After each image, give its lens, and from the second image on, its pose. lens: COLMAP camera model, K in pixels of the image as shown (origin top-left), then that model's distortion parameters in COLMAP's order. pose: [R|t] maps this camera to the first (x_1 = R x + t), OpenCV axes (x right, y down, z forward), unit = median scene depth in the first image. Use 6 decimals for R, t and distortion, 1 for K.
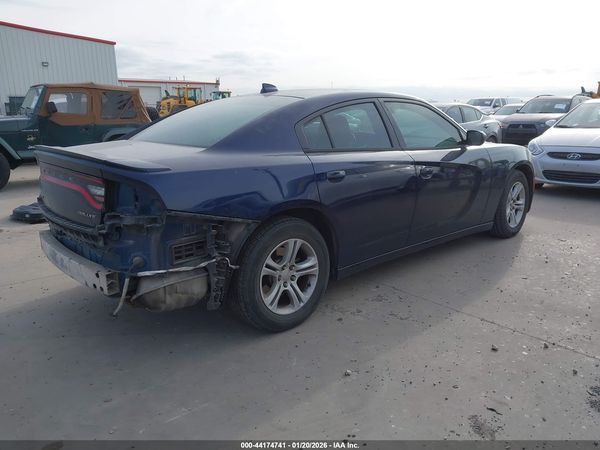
lens RADIAL K [[467.7, 0, 300.0], [0, 467.7, 225.0], [0, 0, 1]] dist [0.094079, -0.146609]
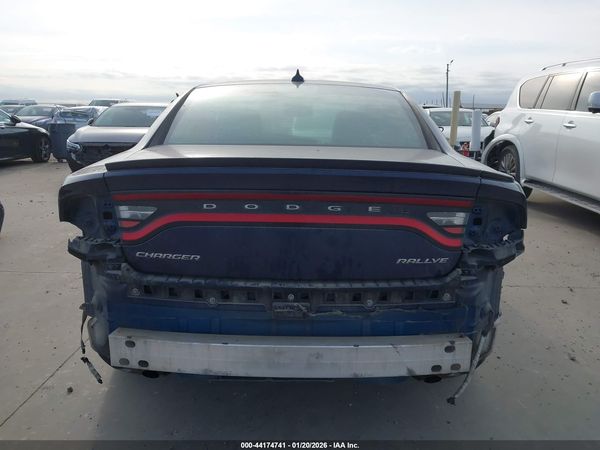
lens RADIAL K [[467.7, 0, 300.0], [0, 467.7, 225.0], [0, 0, 1]] dist [0.094079, -0.146609]
pose [[0.654710, -0.138841, 0.743019, -1.009317], [0.153603, 0.986914, 0.049069, -0.123246], [-0.740108, 0.082004, 0.667469, 0.696691]]
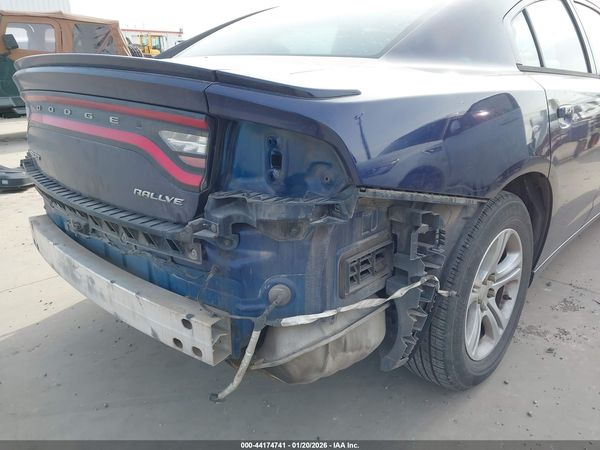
lens RADIAL K [[467.7, 0, 300.0], [0, 467.7, 225.0], [0, 0, 1]] dist [0.094079, -0.146609]
pose [[0.997222, -0.020383, 0.071649, -0.342669], [0.014043, 0.996030, 0.087909, -0.032127], [-0.073157, -0.086658, 0.993548, 0.523410]]
